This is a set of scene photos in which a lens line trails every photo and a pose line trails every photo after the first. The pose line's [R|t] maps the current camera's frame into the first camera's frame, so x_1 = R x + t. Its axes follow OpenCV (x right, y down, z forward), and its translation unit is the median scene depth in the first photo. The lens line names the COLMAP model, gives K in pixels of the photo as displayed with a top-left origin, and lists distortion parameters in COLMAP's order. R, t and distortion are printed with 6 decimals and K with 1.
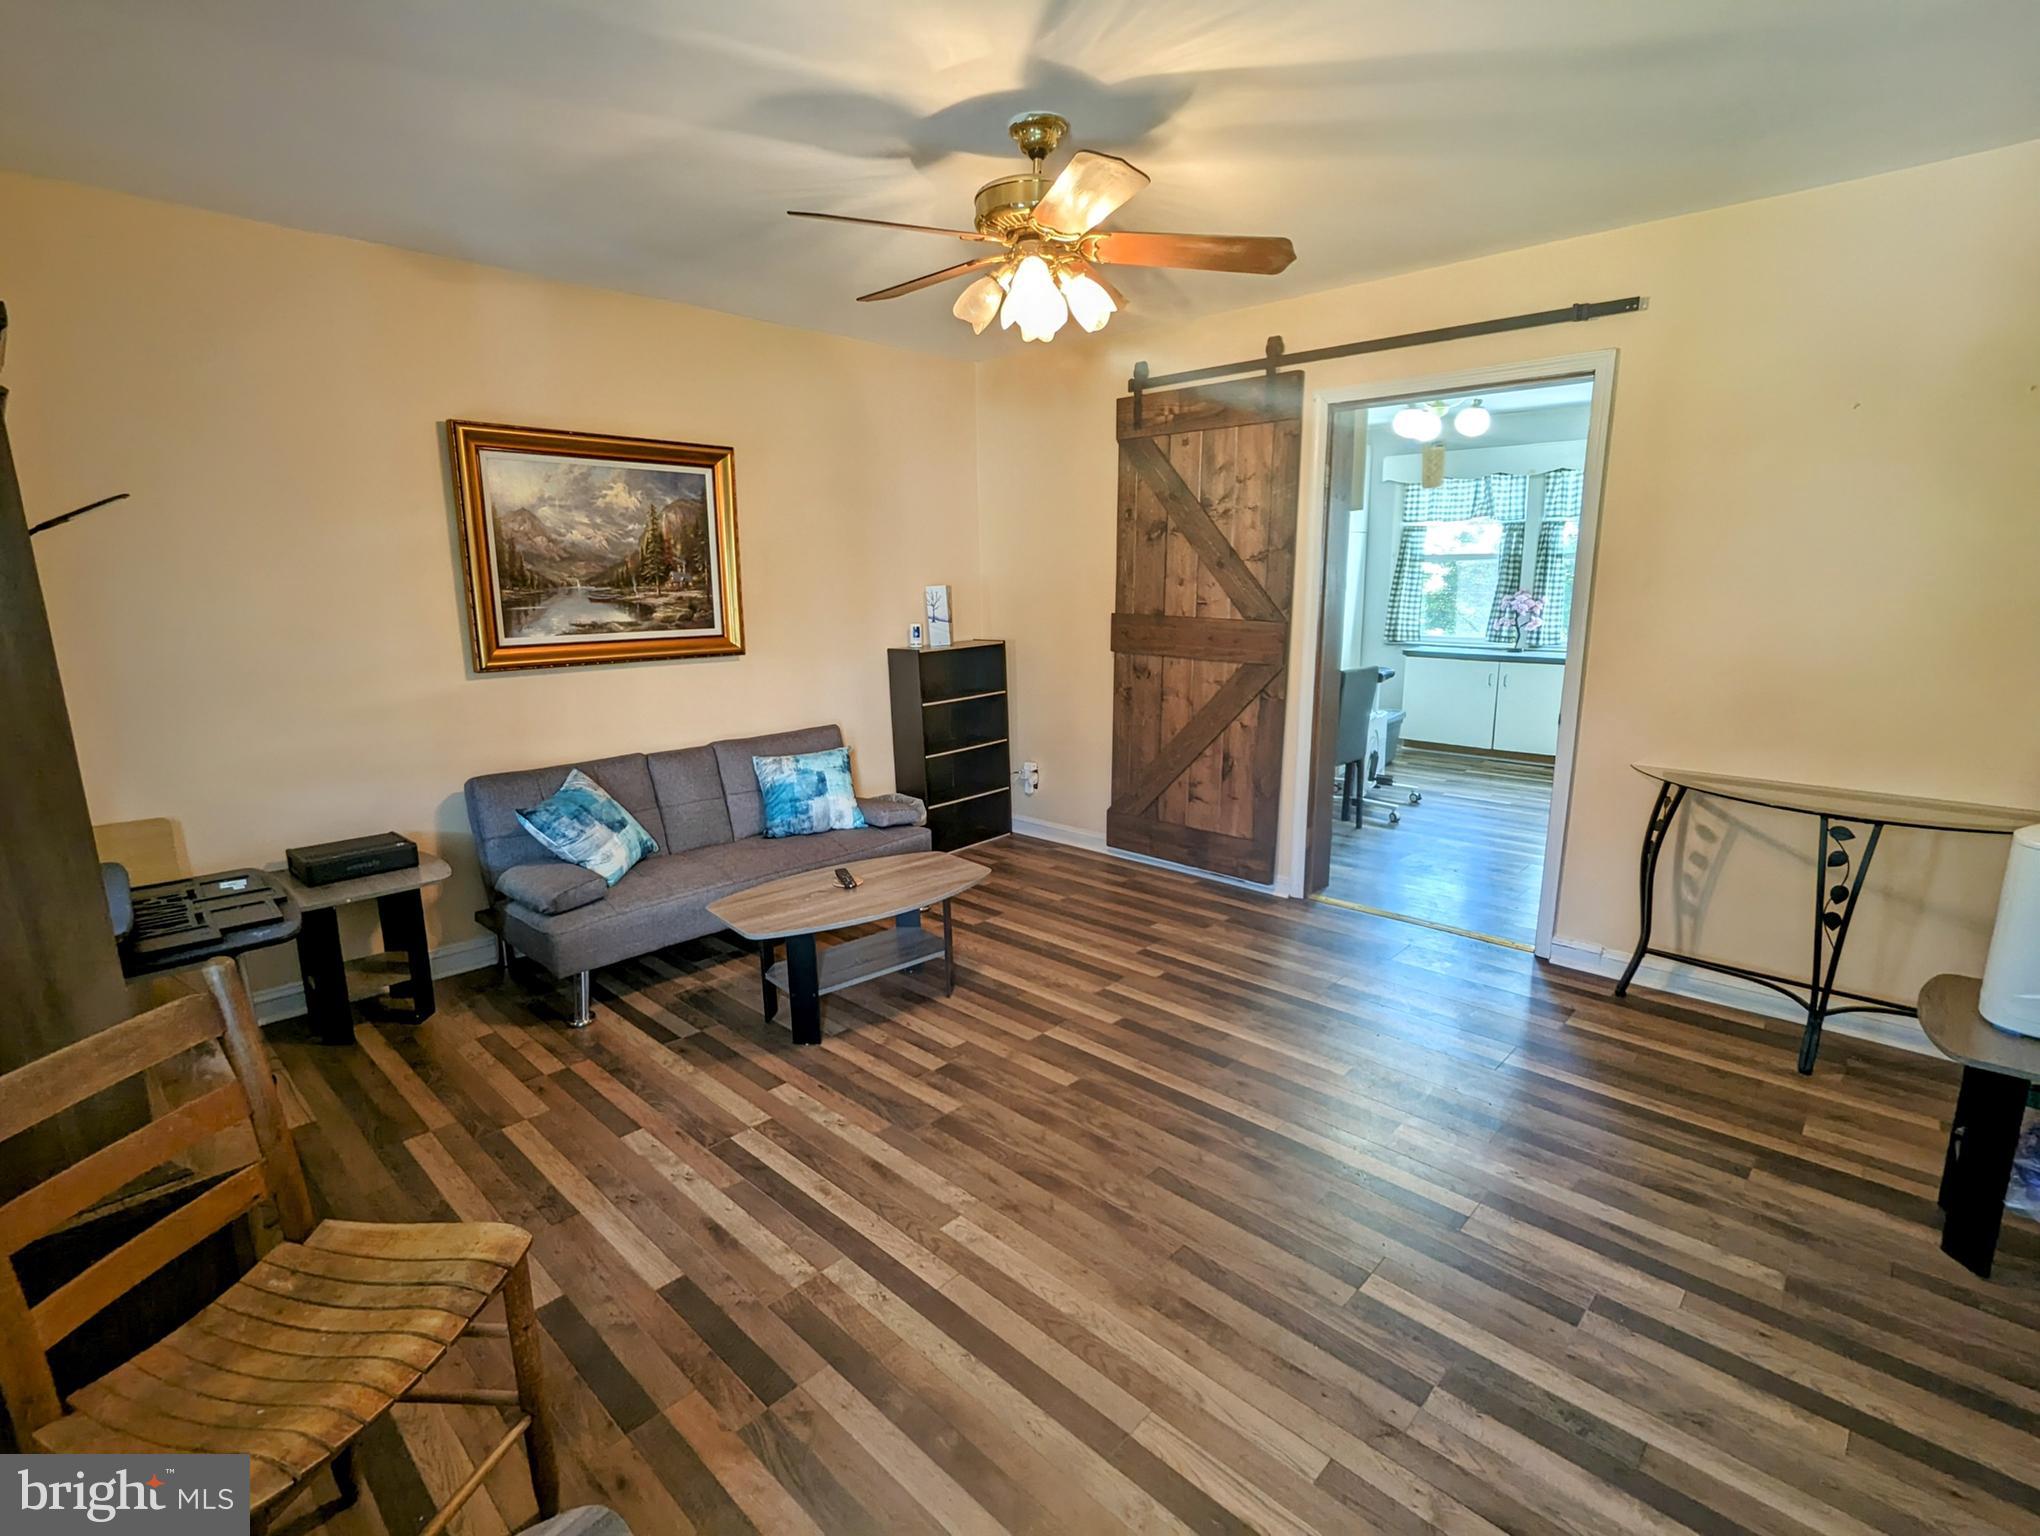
lens RADIAL K [[969.7, 0, 1015.6], [0, 969.7, 767.0], [0, 0, 1]] dist [0.000343, -0.001508]
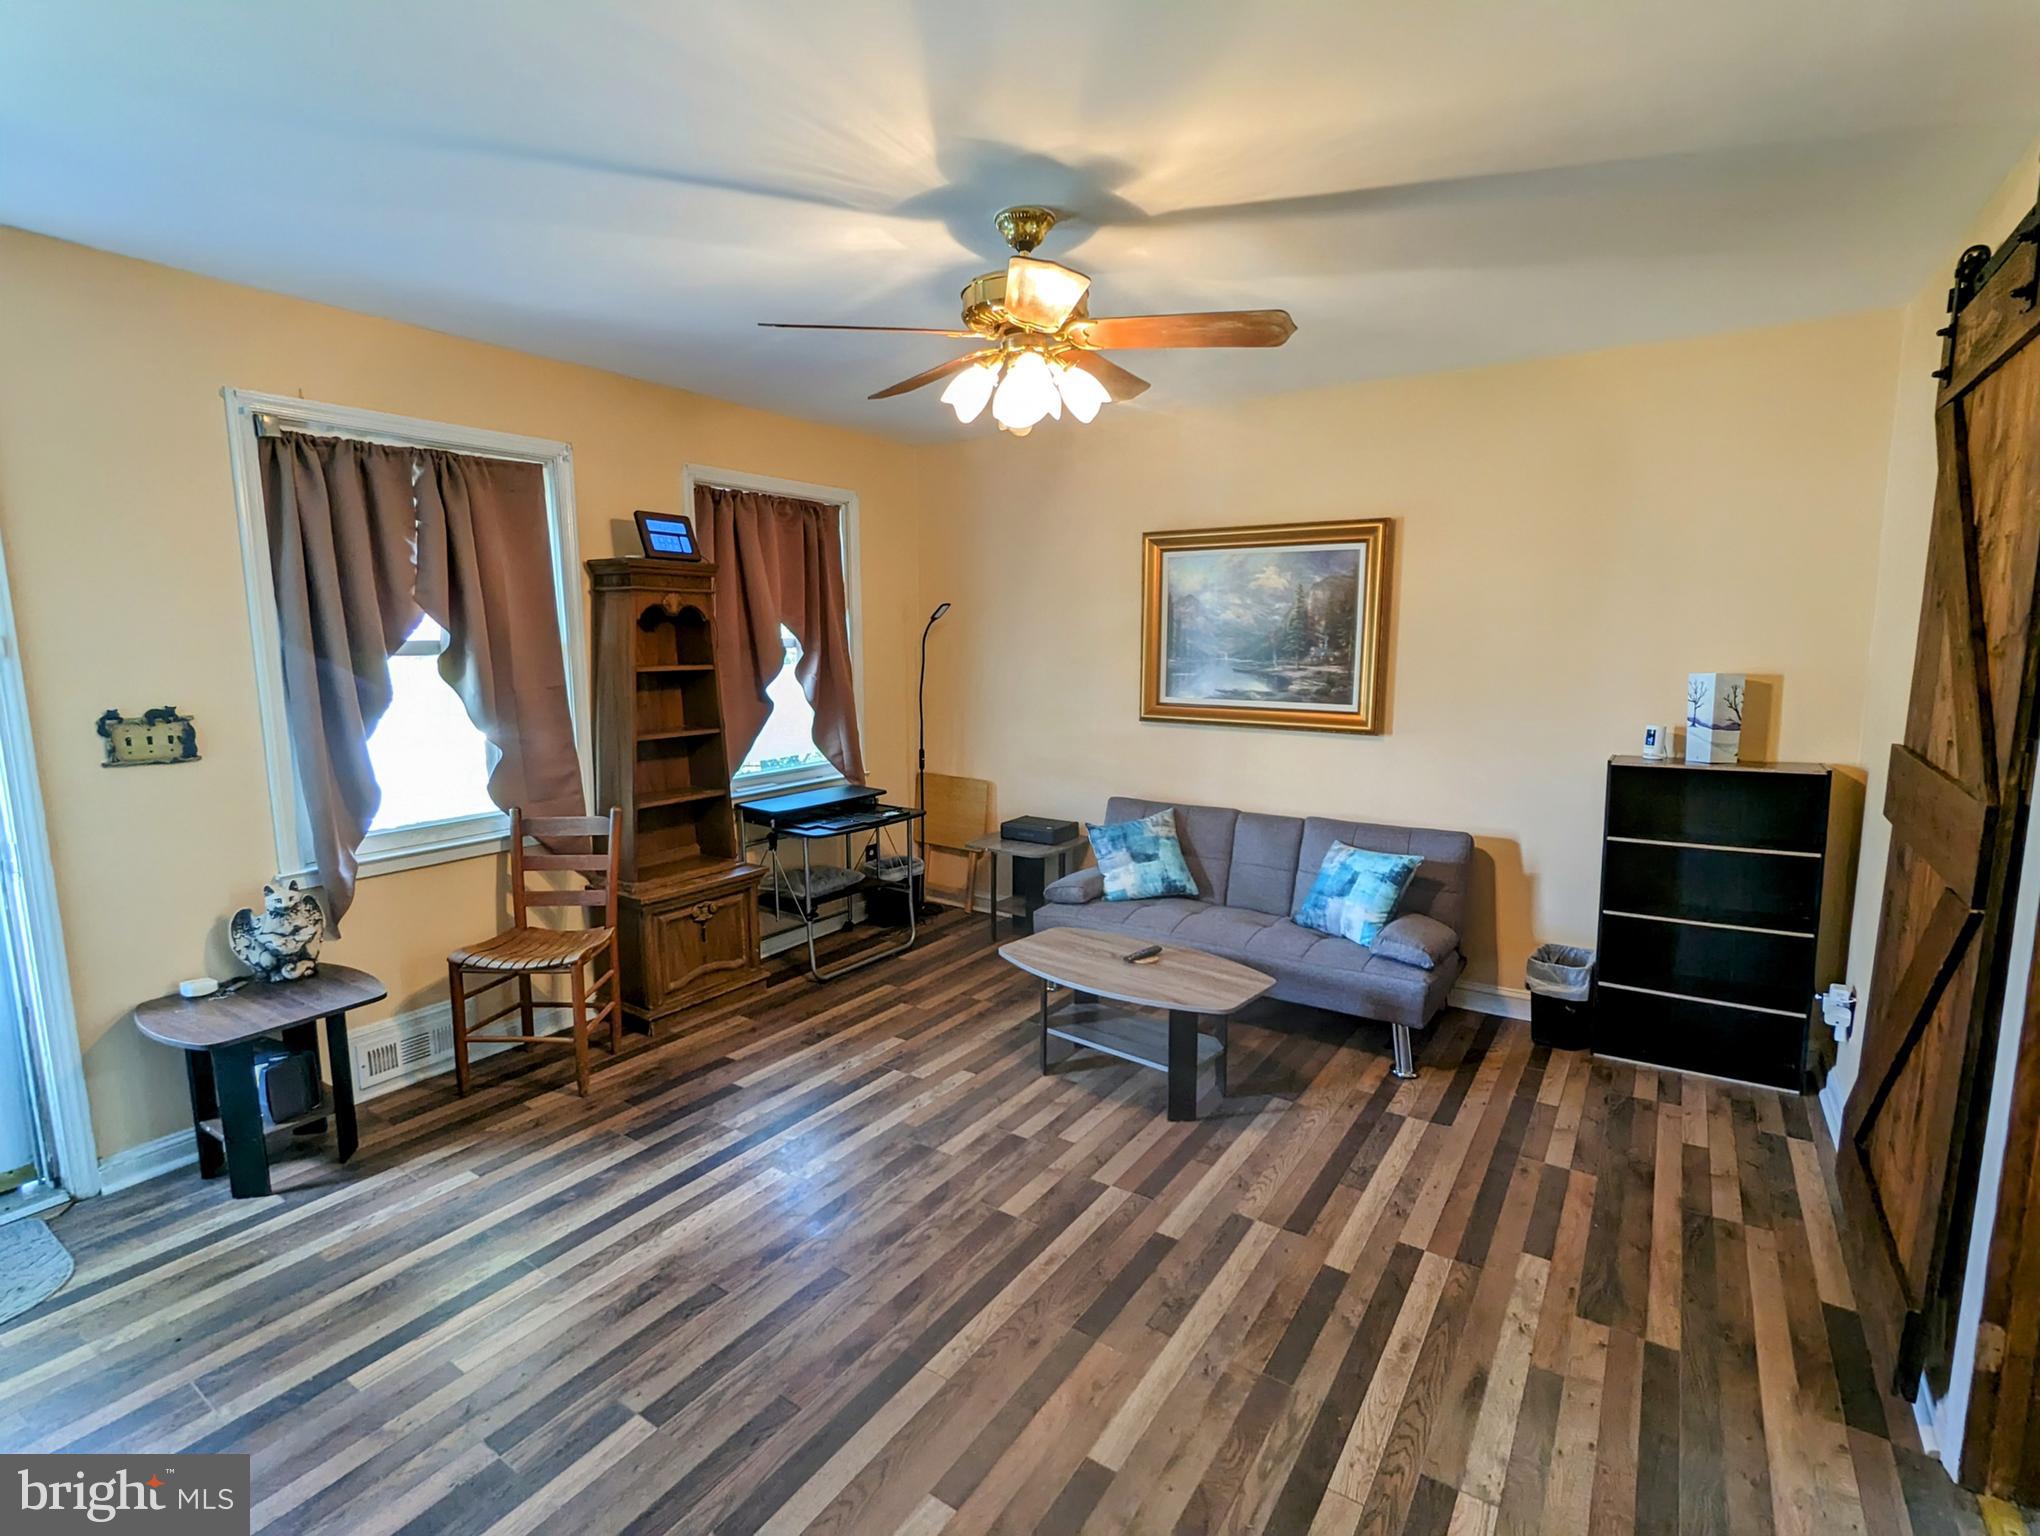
lens RADIAL K [[969.7, 0, 1013.1], [0, 969.7, 767.4], [0, 0, 1]] dist [0.000343, -0.001508]
pose [[0.163764, 0.146493, -0.975562, 0.675258], [-0.192022, 0.974731, 0.114134, -0.146205], [0.967630, 0.168639, 0.187756, 0.572454]]
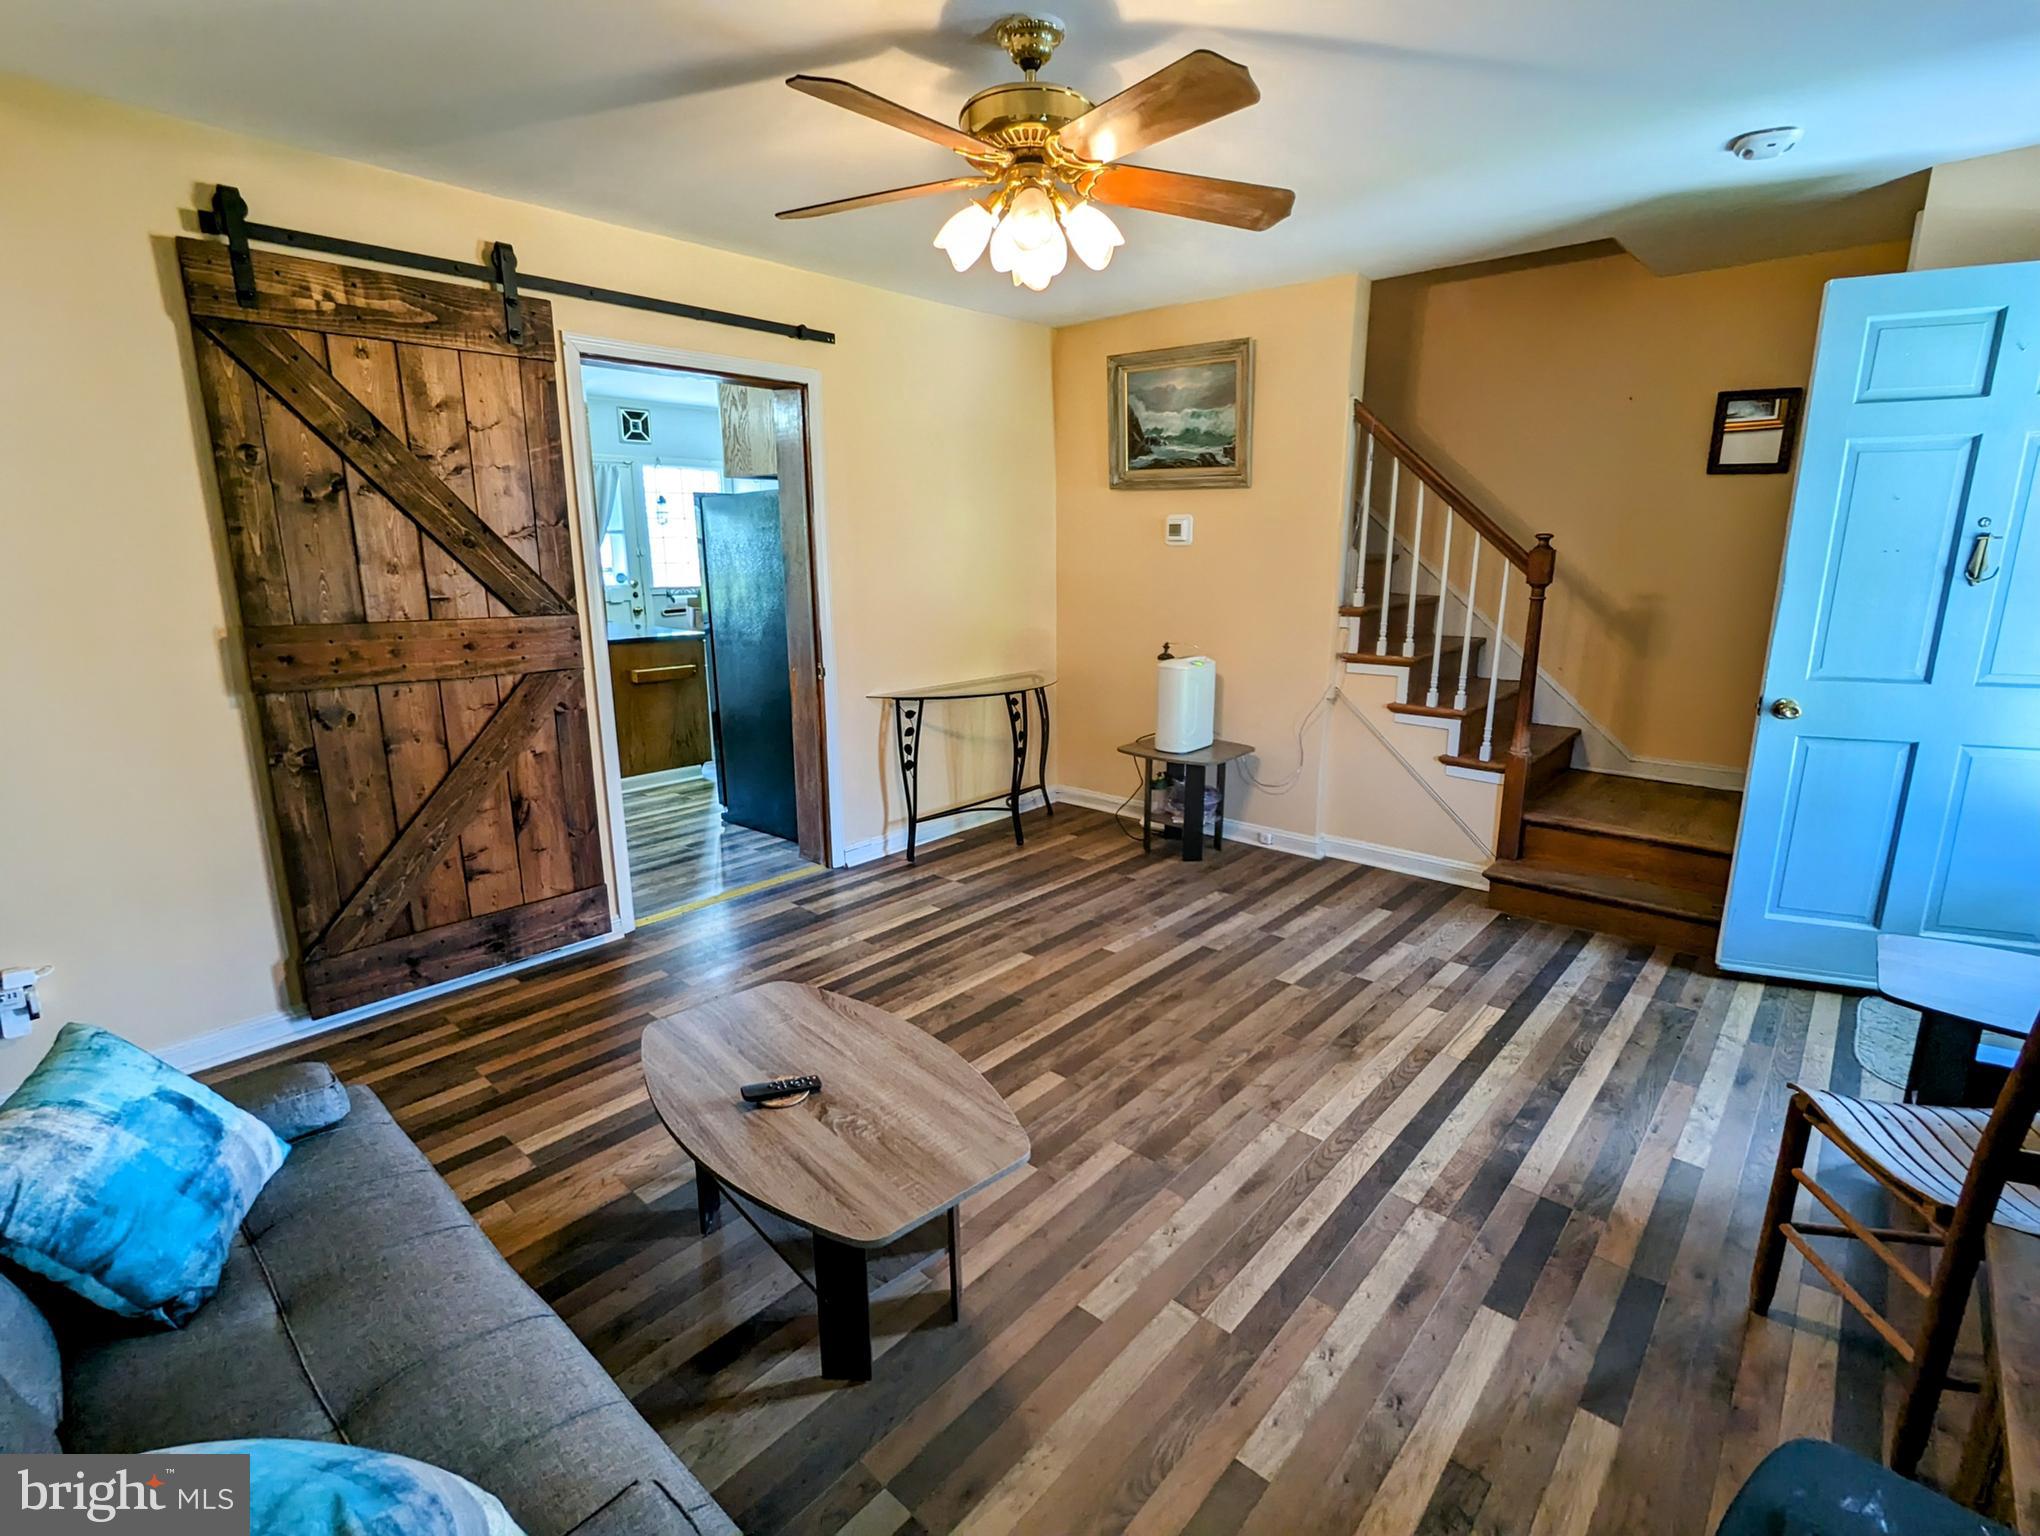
lens RADIAL K [[969.7, 0, 1014.0], [0, 969.7, 766.2], [0, 0, 1]] dist [0.000343, -0.001508]
pose [[-0.030063, -0.218326, 0.975413, -0.616900], [0.206165, 0.953516, 0.219779, -0.145002], [-0.978055, 0.207703, 0.016345, 0.724584]]
